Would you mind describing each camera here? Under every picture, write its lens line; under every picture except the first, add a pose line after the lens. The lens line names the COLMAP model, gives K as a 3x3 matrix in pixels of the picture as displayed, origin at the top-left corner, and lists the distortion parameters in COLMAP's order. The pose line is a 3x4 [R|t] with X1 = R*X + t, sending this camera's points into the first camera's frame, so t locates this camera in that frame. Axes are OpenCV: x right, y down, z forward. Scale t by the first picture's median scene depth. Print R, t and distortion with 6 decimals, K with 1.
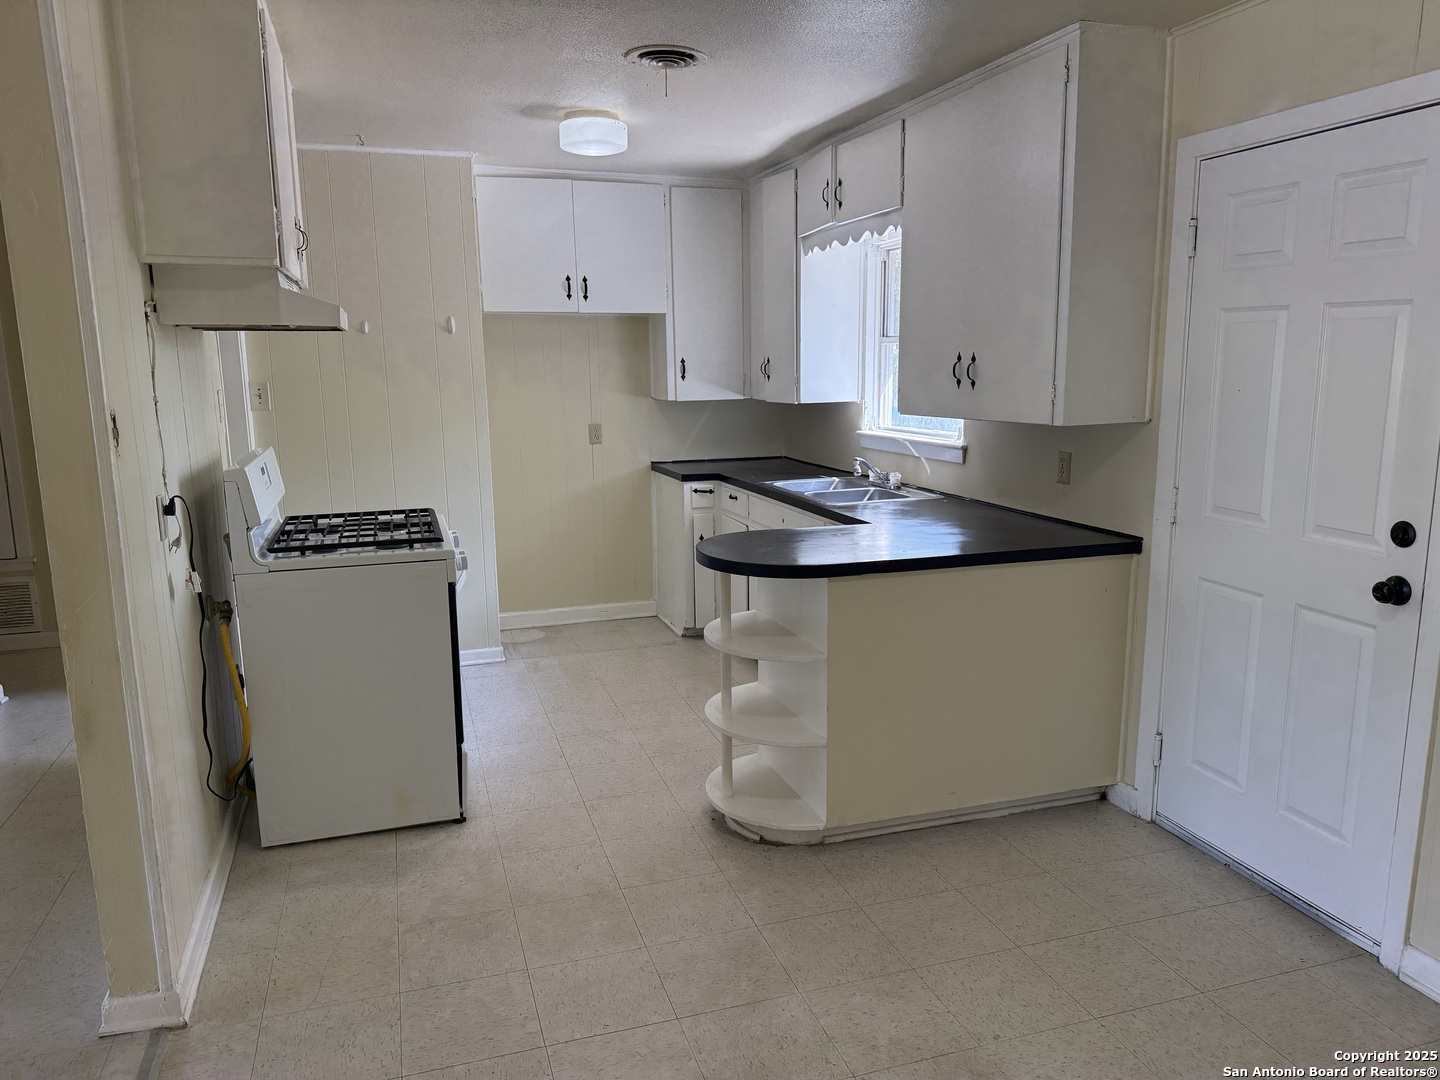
lens RADIAL K [[1009.5, 0, 717.5], [0, 1009.5, 543.1], [0, 0, 1]] dist [0.053709, -0.066108]
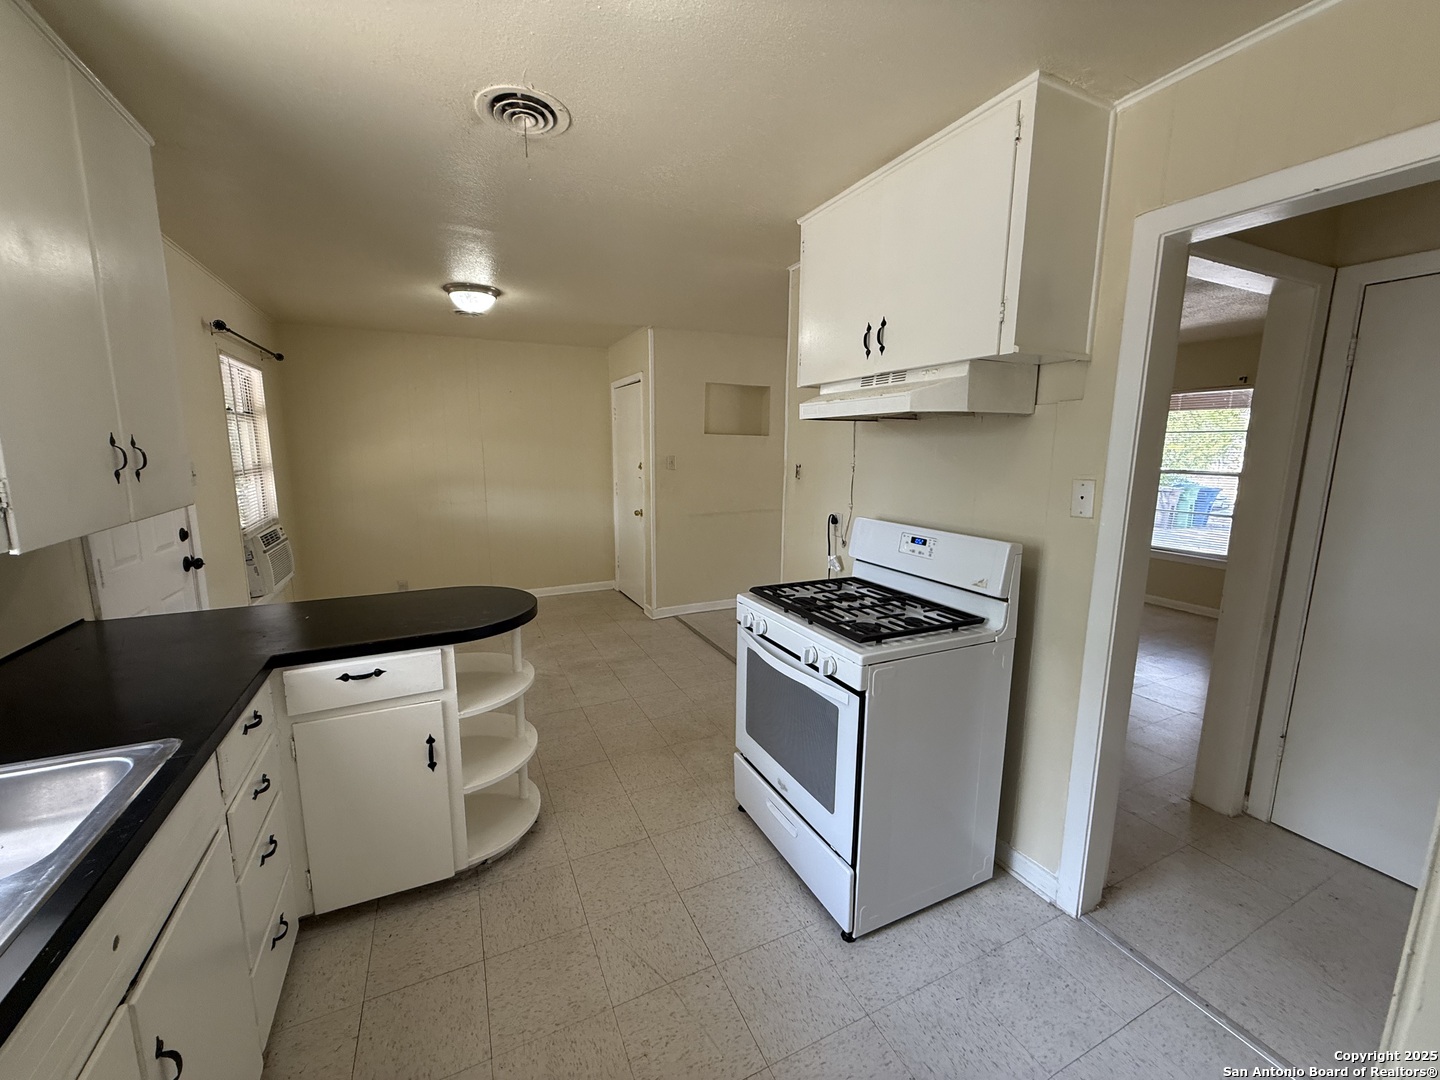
lens RADIAL K [[572.9, 0, 716.8], [0, 572.9, 538.6], [0, 0, 1]] dist [0.001578, -0.000359]
pose [[-0.991776, 0.021649, -0.126140, -0.155889], [-0.022088, 0.941846, 0.335319, -0.314269], [0.126064, 0.335347, -0.933622, 1.733546]]
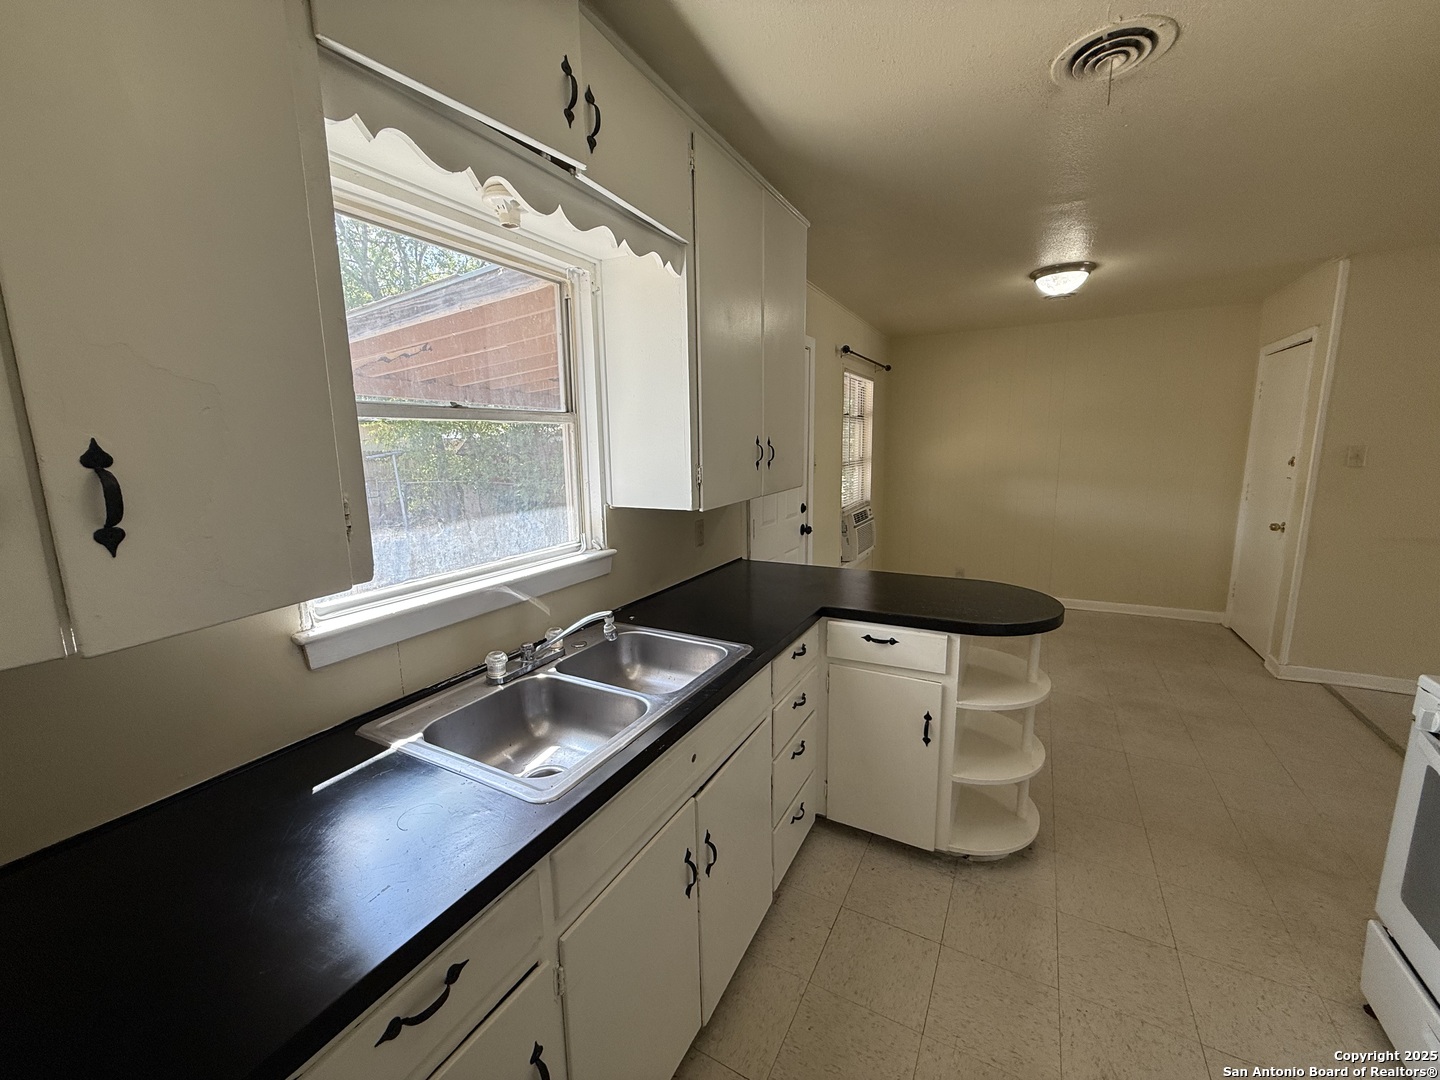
lens RADIAL K [[572.9, 0, 717.8], [0, 572.9, 537.9], [0, 0, 1]] dist [0.001578, -0.000359]
pose [[-0.682468, -0.102233, 0.723731, -0.213362], [0.153751, 0.947935, 0.278889, -0.311763], [-0.714562, 0.301607, -0.631217, 1.717861]]
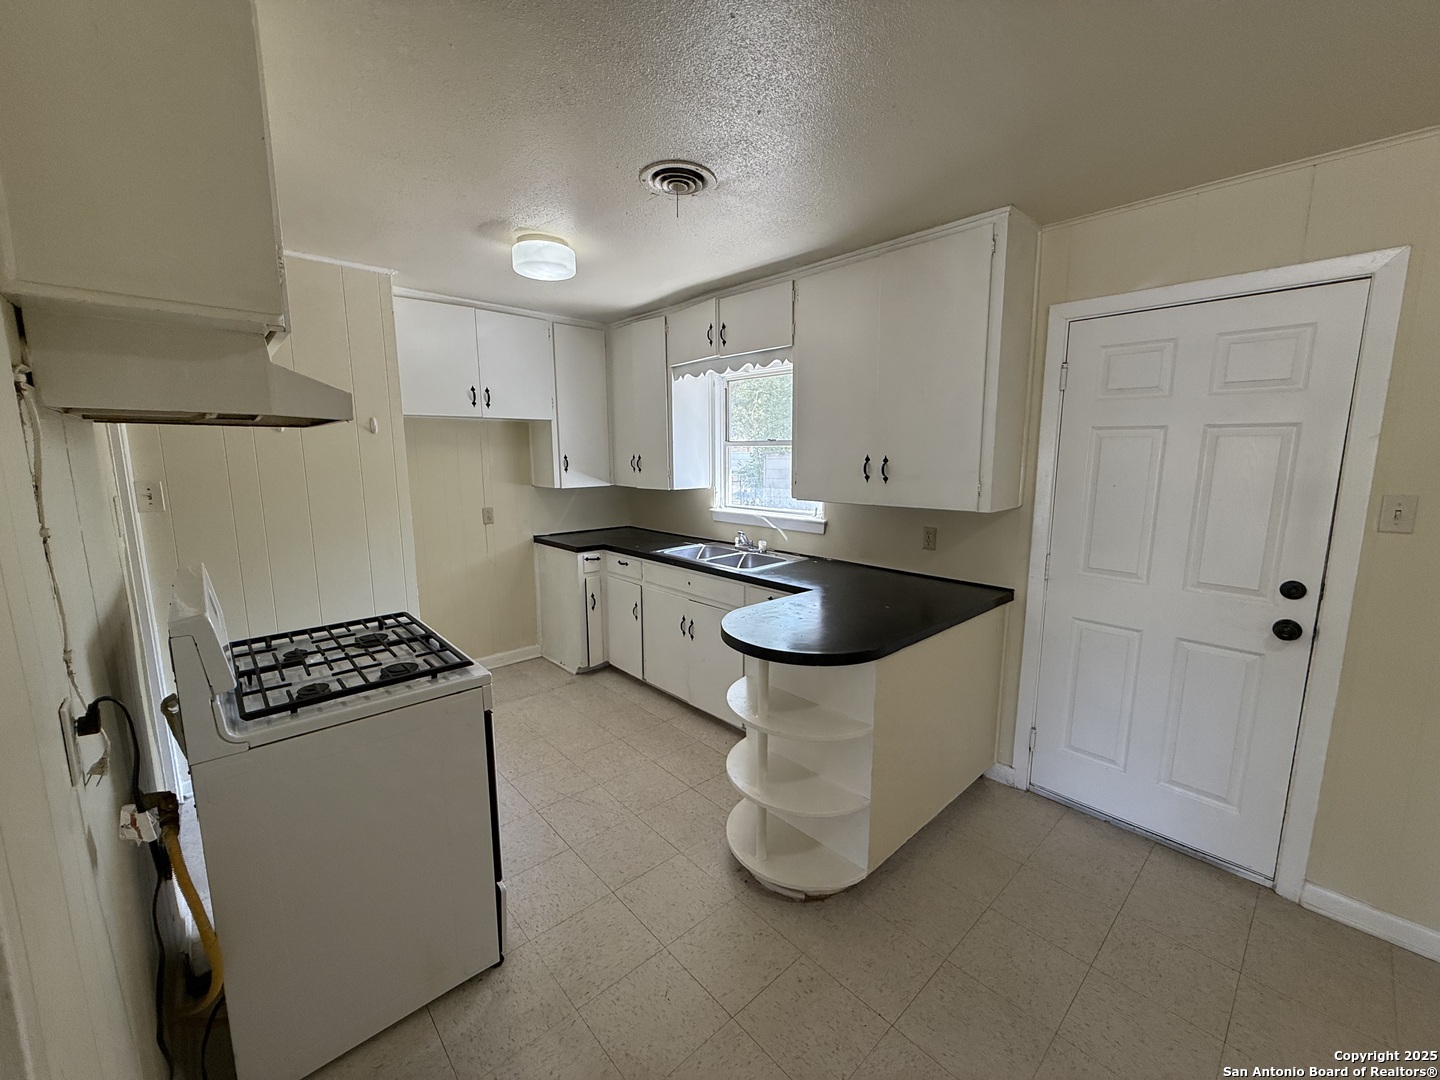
lens RADIAL K [[572.9, 0, 715.2], [0, 572.9, 537.0], [0, 0, 1]] dist [0.001578, -0.000359]
pose [[0.912195, -0.051097, 0.406559, -0.296311], [0.065983, 0.997563, -0.022671, -0.093513], [-0.404410, 0.047507, 0.913343, 0.483453]]
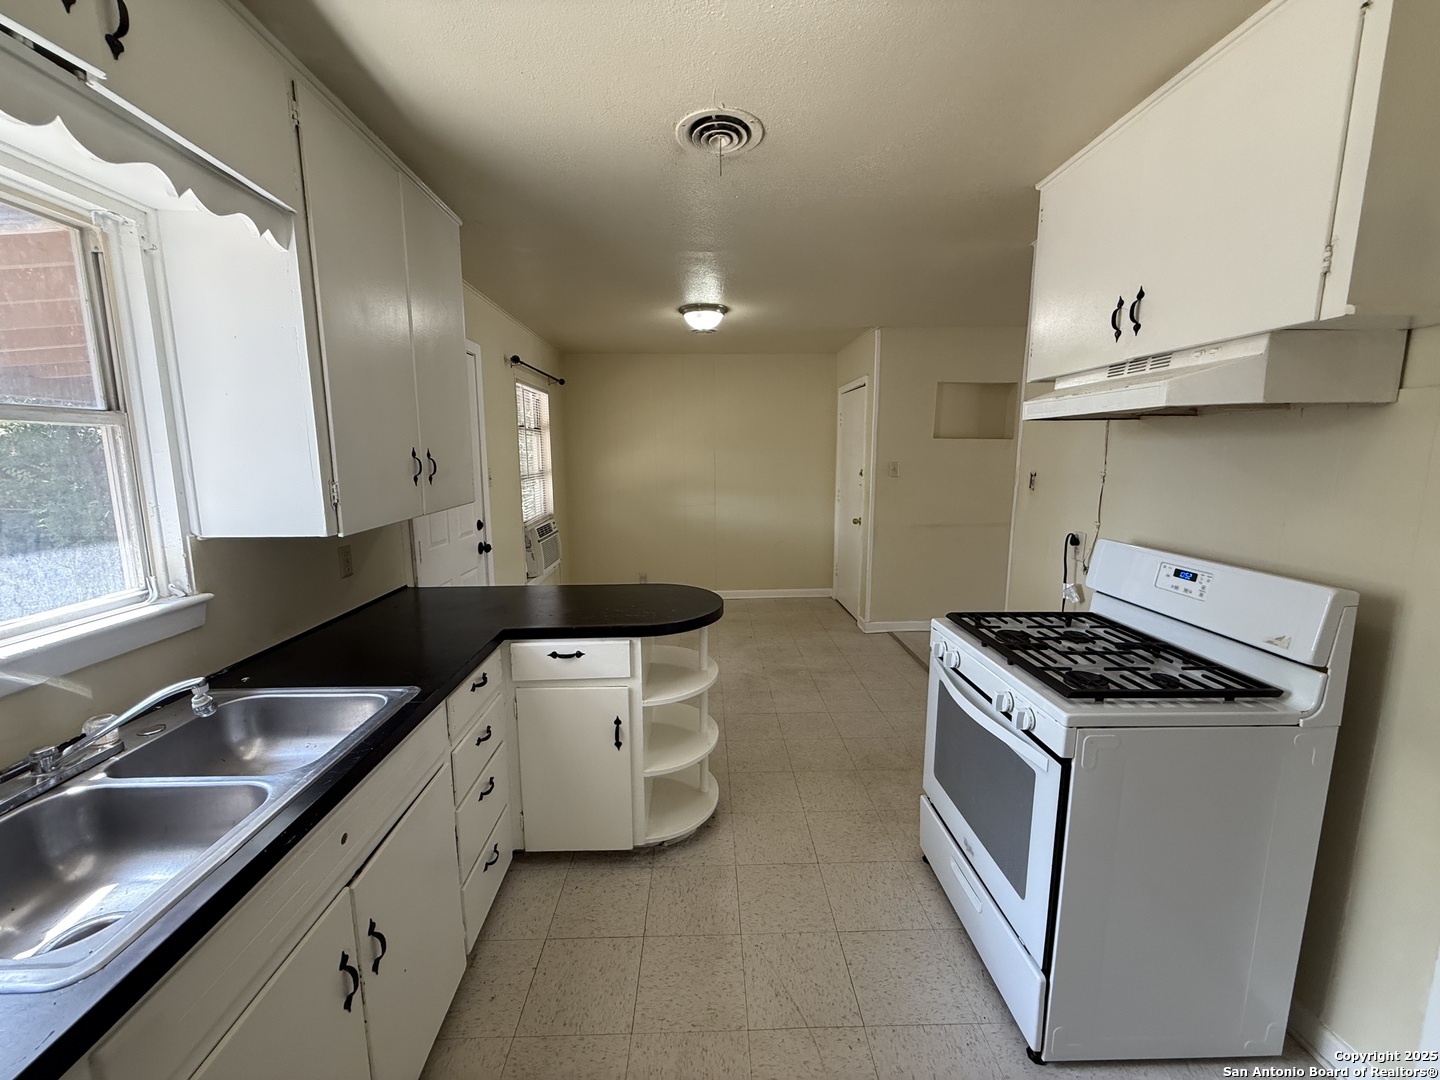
lens RADIAL K [[572.9, 0, 717.2], [0, 572.9, 538.1], [0, 0, 1]] dist [0.001578, -0.000359]
pose [[-0.958817, -0.031911, 0.282227, -0.221094], [0.061908, 0.946296, 0.317320, -0.310979], [-0.277196, 0.321724, -0.905349, 1.705374]]
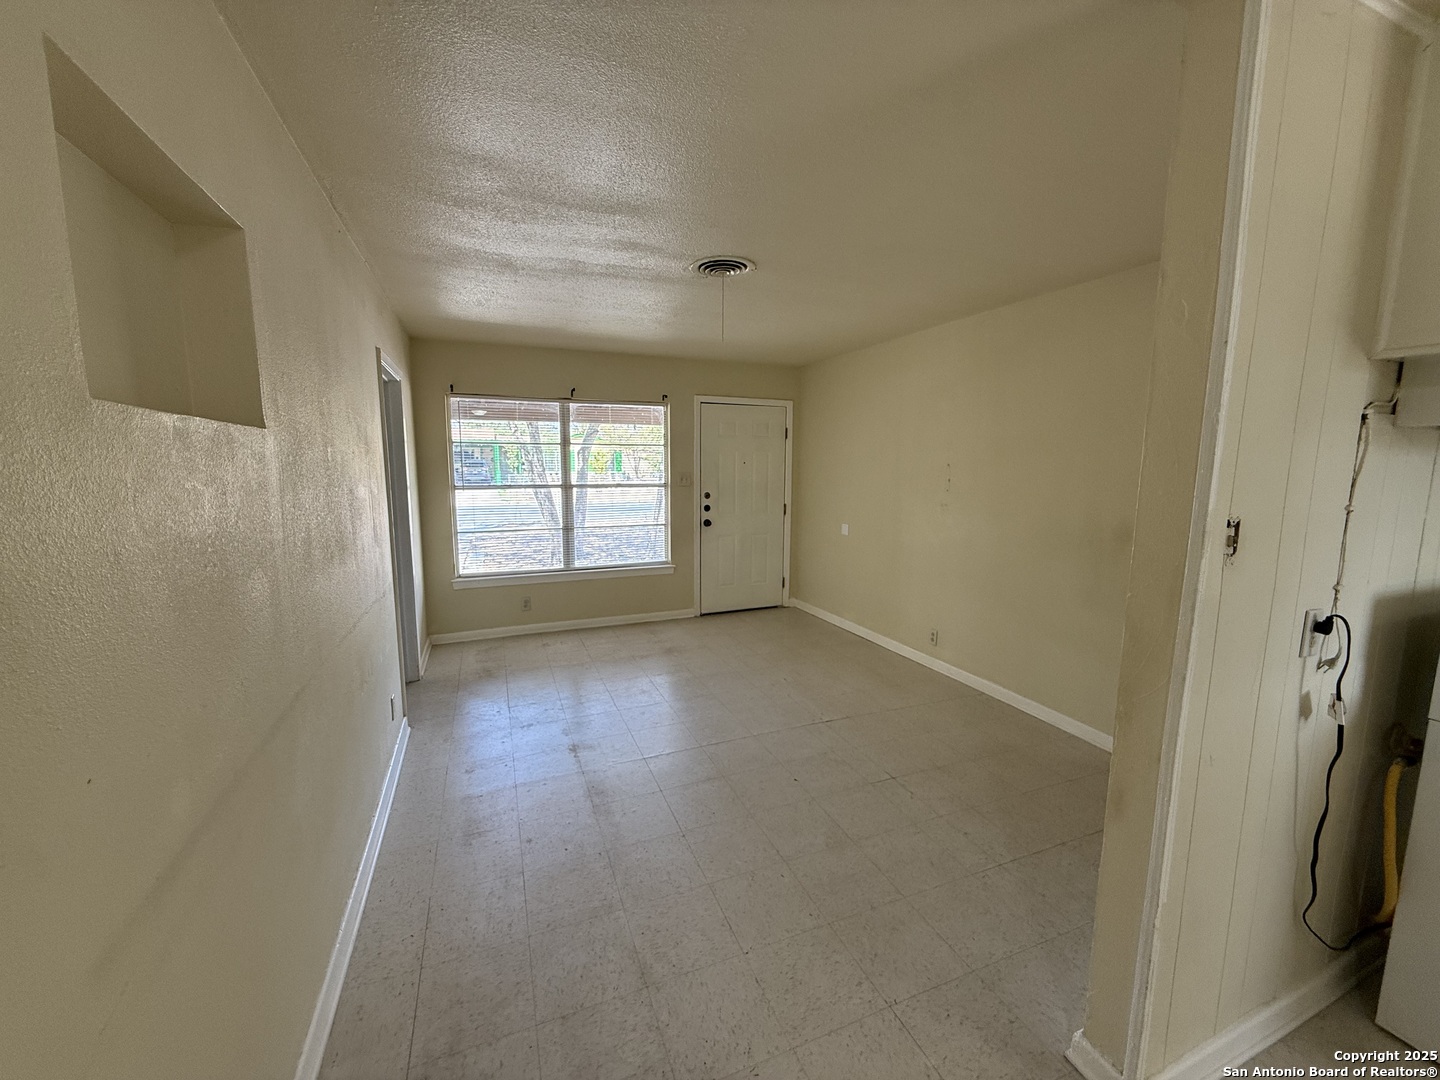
lens RADIAL K [[572.9, 0, 698.9], [0, 572.9, 541.7], [0, 0, 1]] dist [0.001578, -0.000359]
pose [[0.065908, 0.148471, -0.986718, -0.066307], [-0.182572, 0.973969, 0.134357, -0.065099], [0.980981, 0.171292, 0.091299, 0.336881]]
